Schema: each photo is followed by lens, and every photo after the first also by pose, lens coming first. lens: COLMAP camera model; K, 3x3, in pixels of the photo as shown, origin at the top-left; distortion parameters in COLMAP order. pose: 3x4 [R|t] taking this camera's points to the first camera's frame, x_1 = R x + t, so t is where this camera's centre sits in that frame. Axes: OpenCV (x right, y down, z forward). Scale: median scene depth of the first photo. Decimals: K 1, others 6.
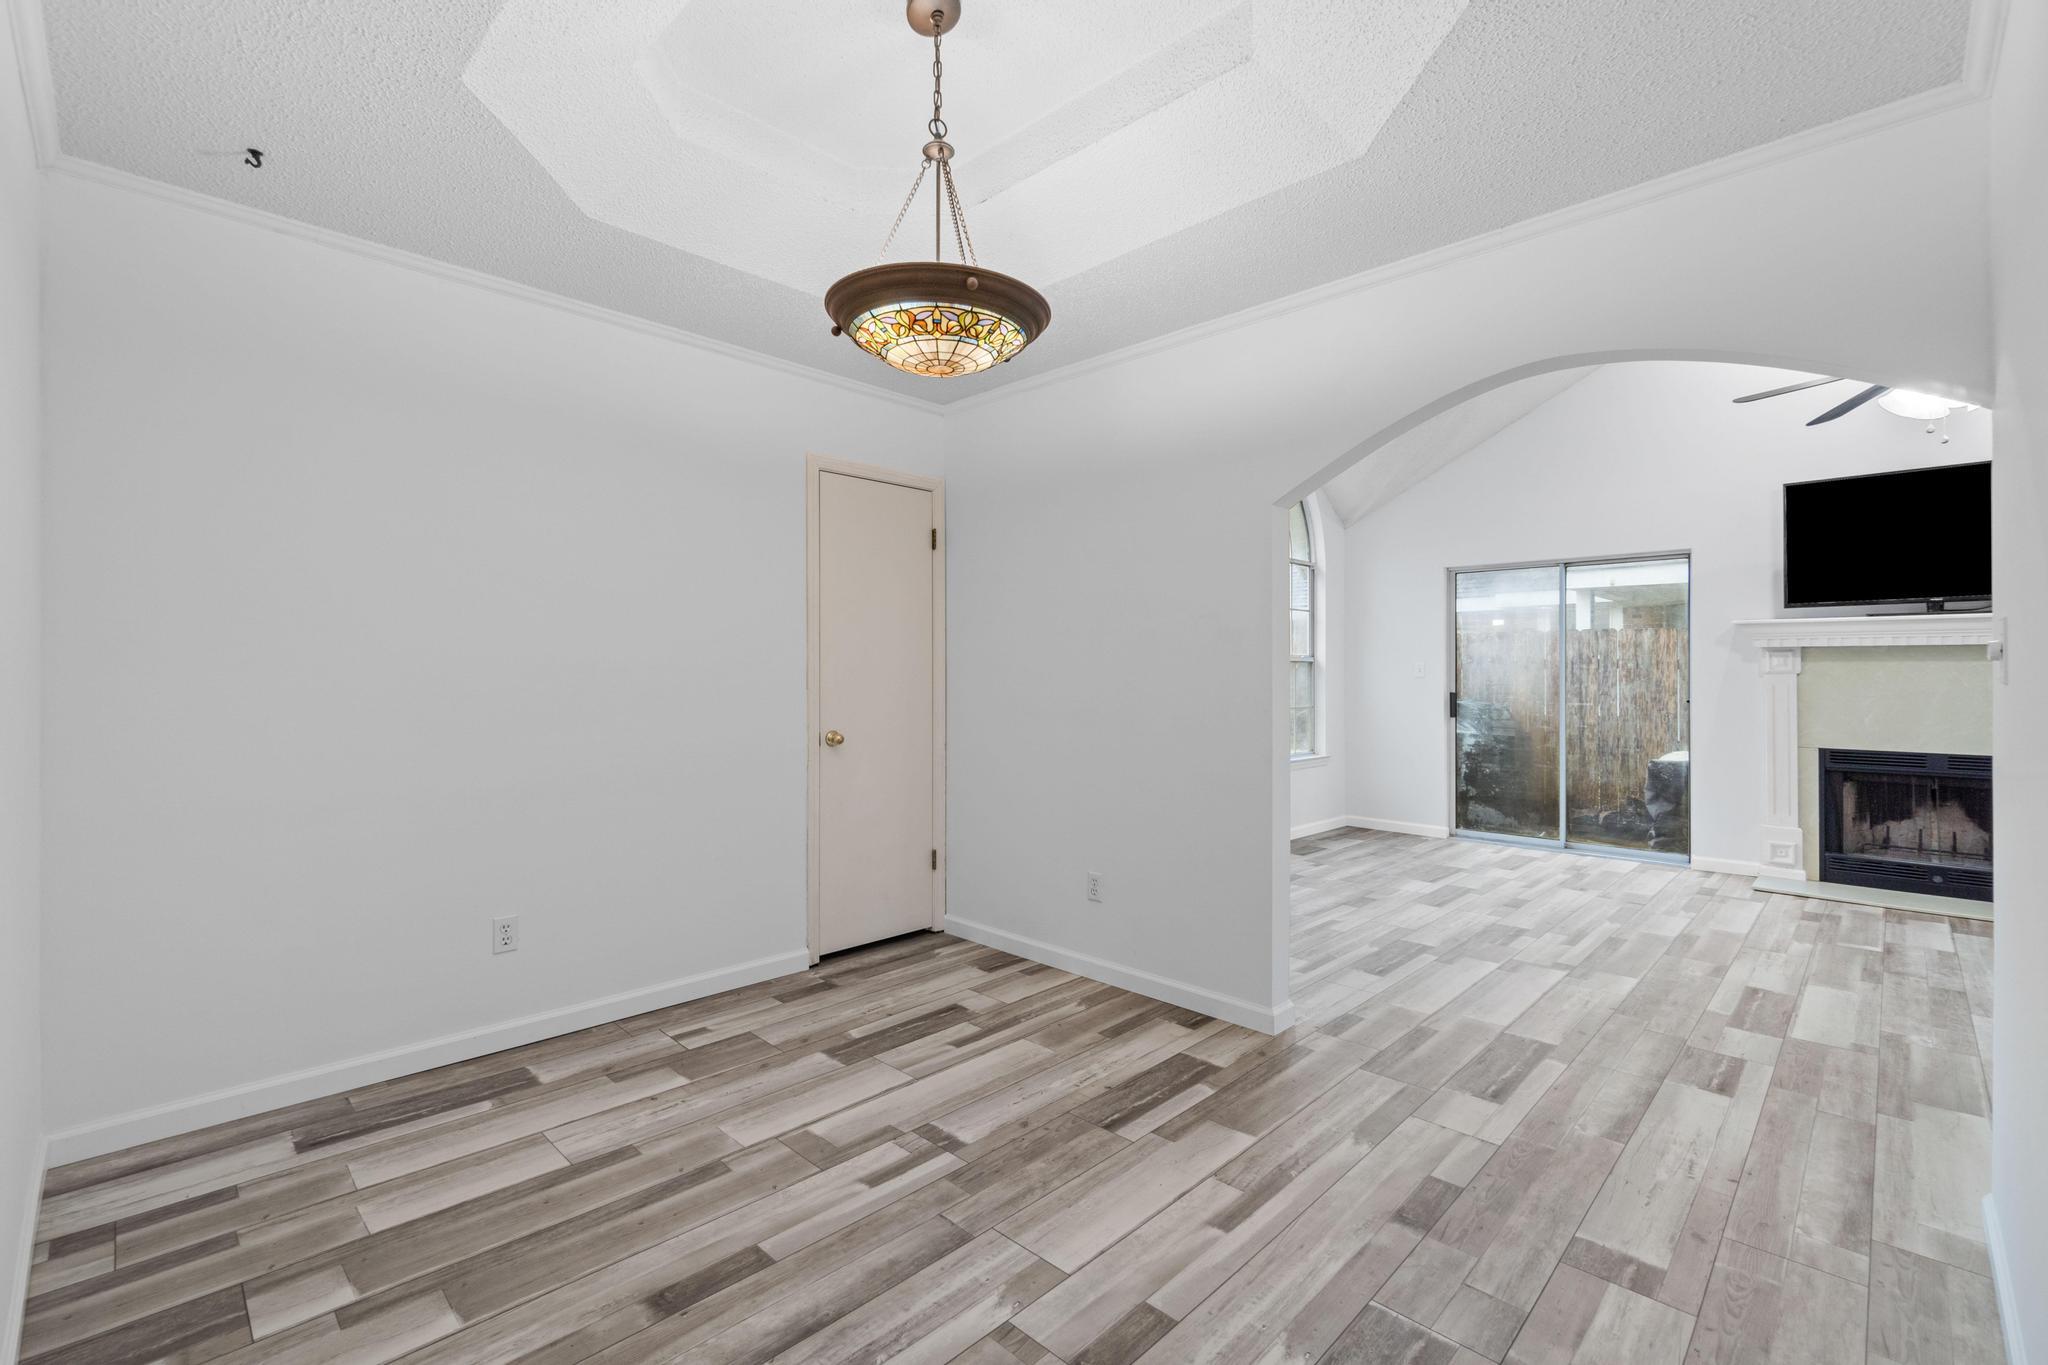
lens RADIAL K [[903.3, 0, 1015.2], [0, 903.3, 677.5], [0, 0, 1]] dist [-0.002590, -0.000060]
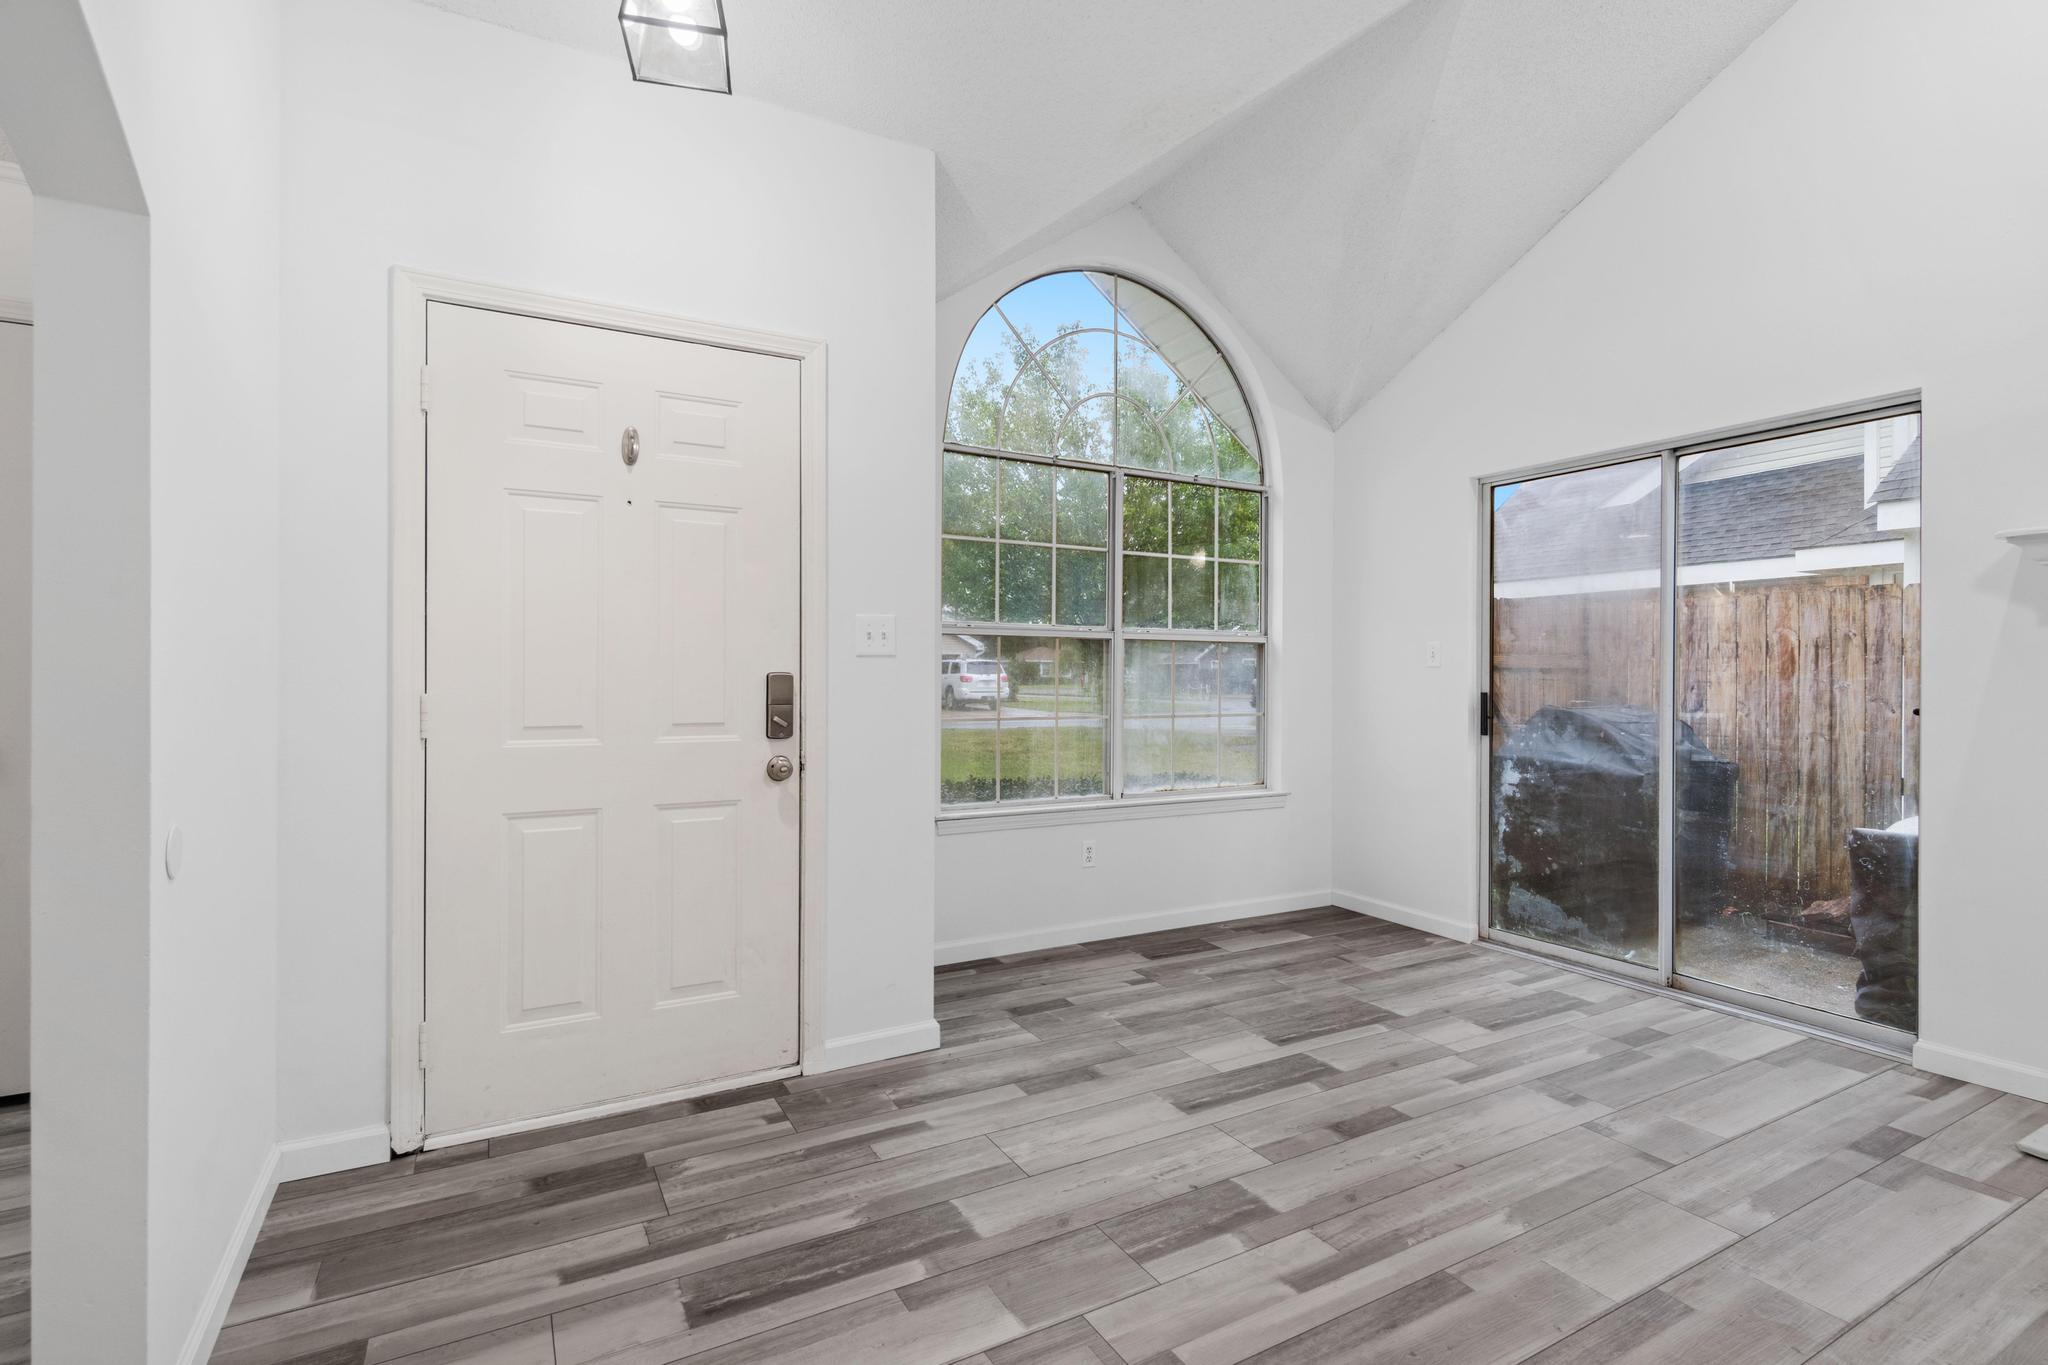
lens RADIAL K [[957.8, 0, 1024.0], [0, 957.8, 682.5], [0, 0, 1]] dist [0.004790, 0.000151]
pose [[0.959342, 0.003361, -0.282226, 0.592445], [-0.002754, 0.999993, 0.002550, 0.014857], [0.282232, -0.001669, 0.959345, 0.515011]]
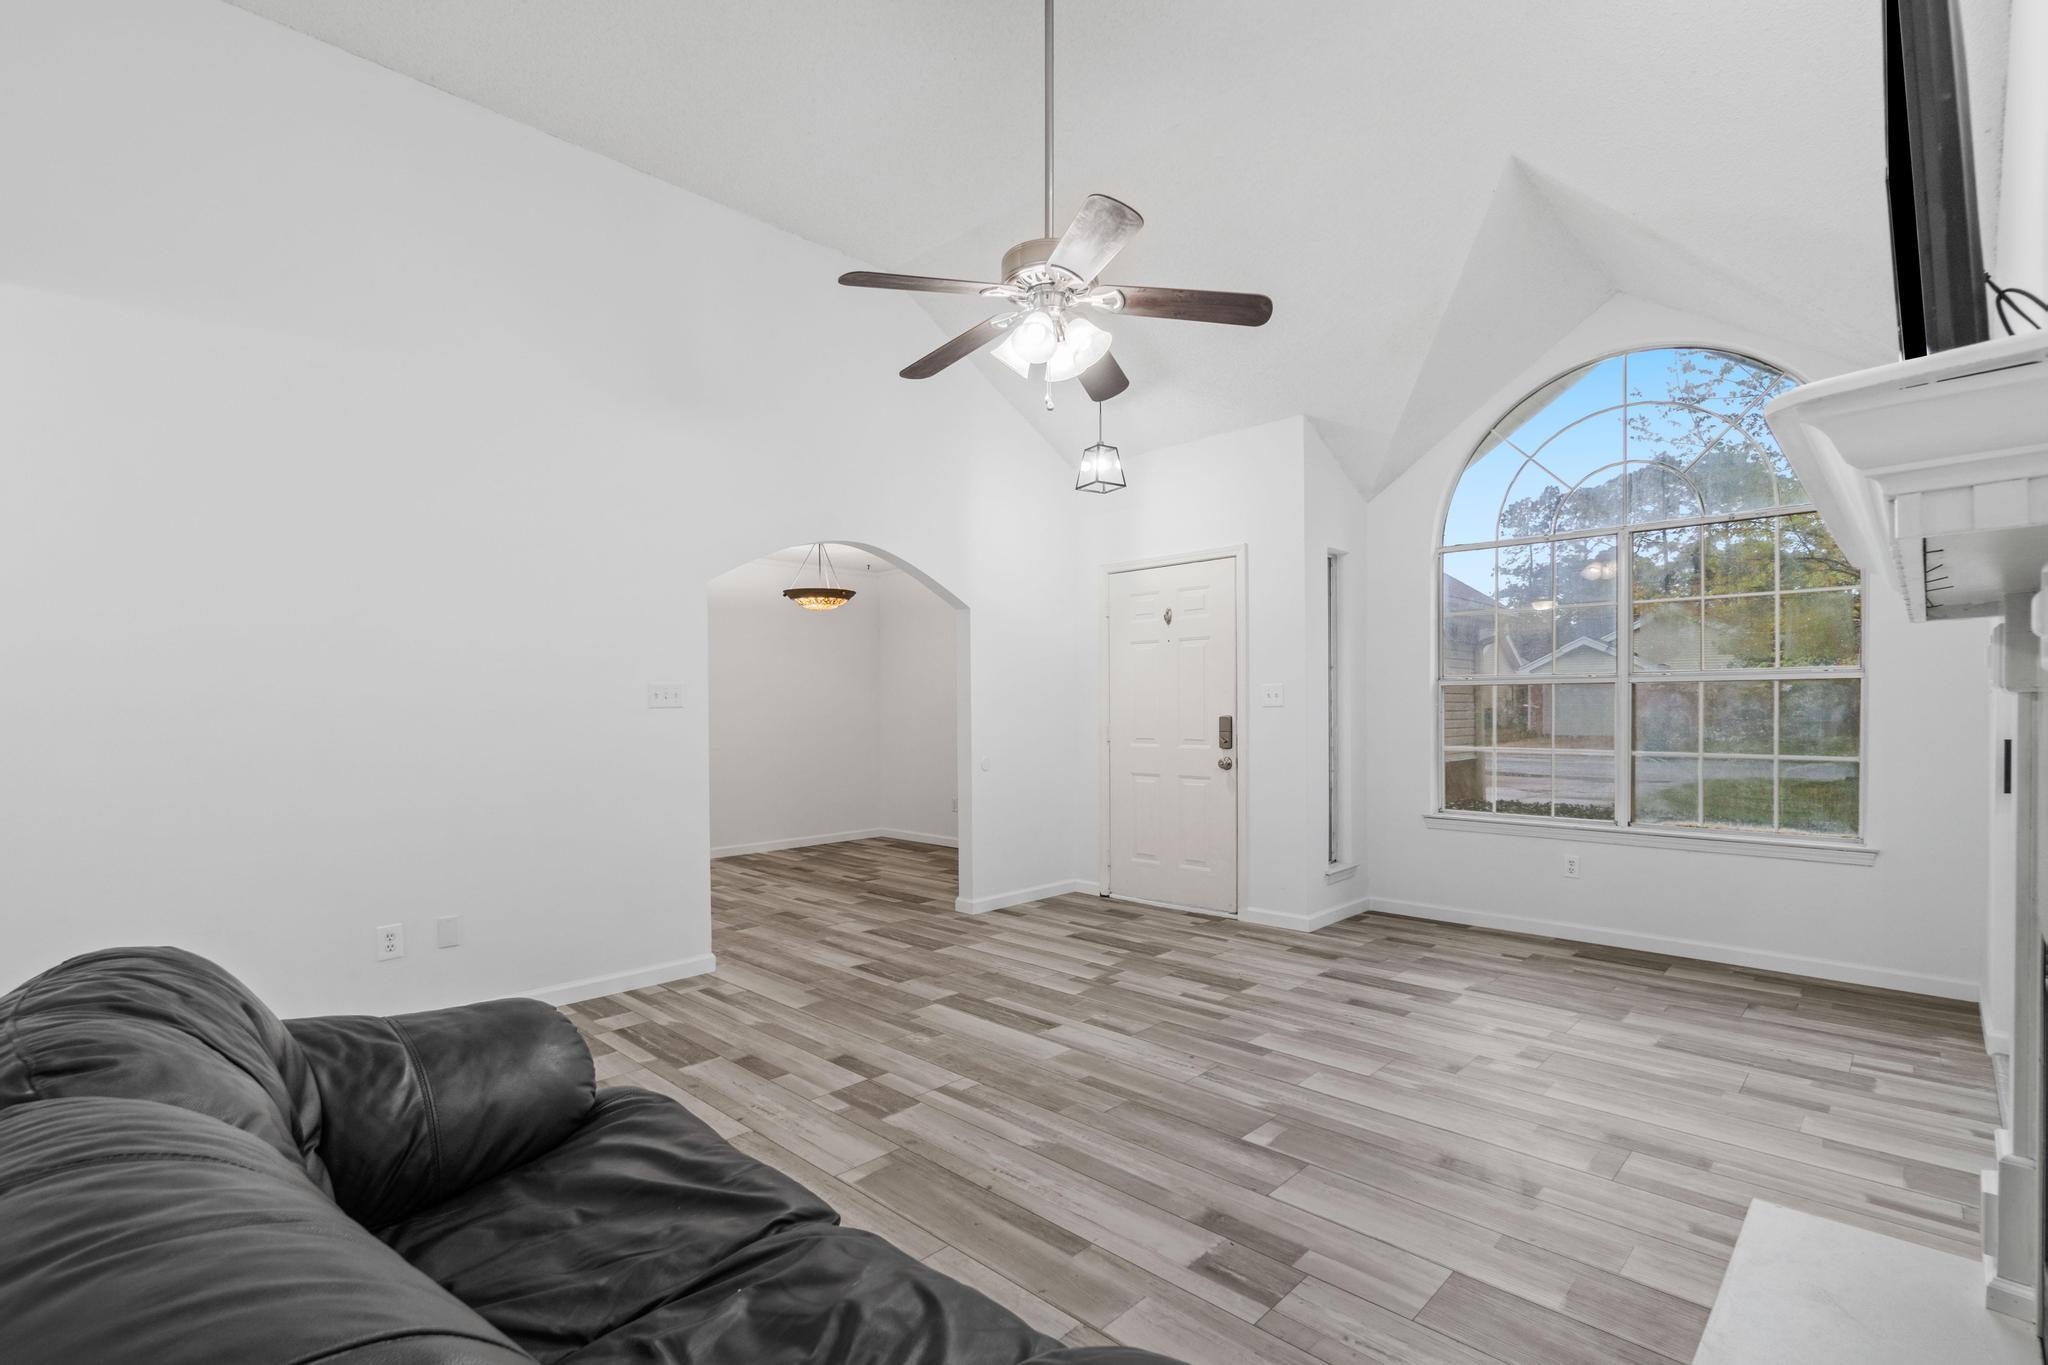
lens RADIAL K [[951.6, 0, 991.9], [0, 951.6, 716.9], [0, 0, 1]] dist [-0.000491, -0.000213]
pose [[-0.012429, 0.008062, -0.999890, 1.530192], [0.000989, 0.999967, 0.008050, 0.001348], [0.999922, -0.000888, -0.012436, 0.780735]]
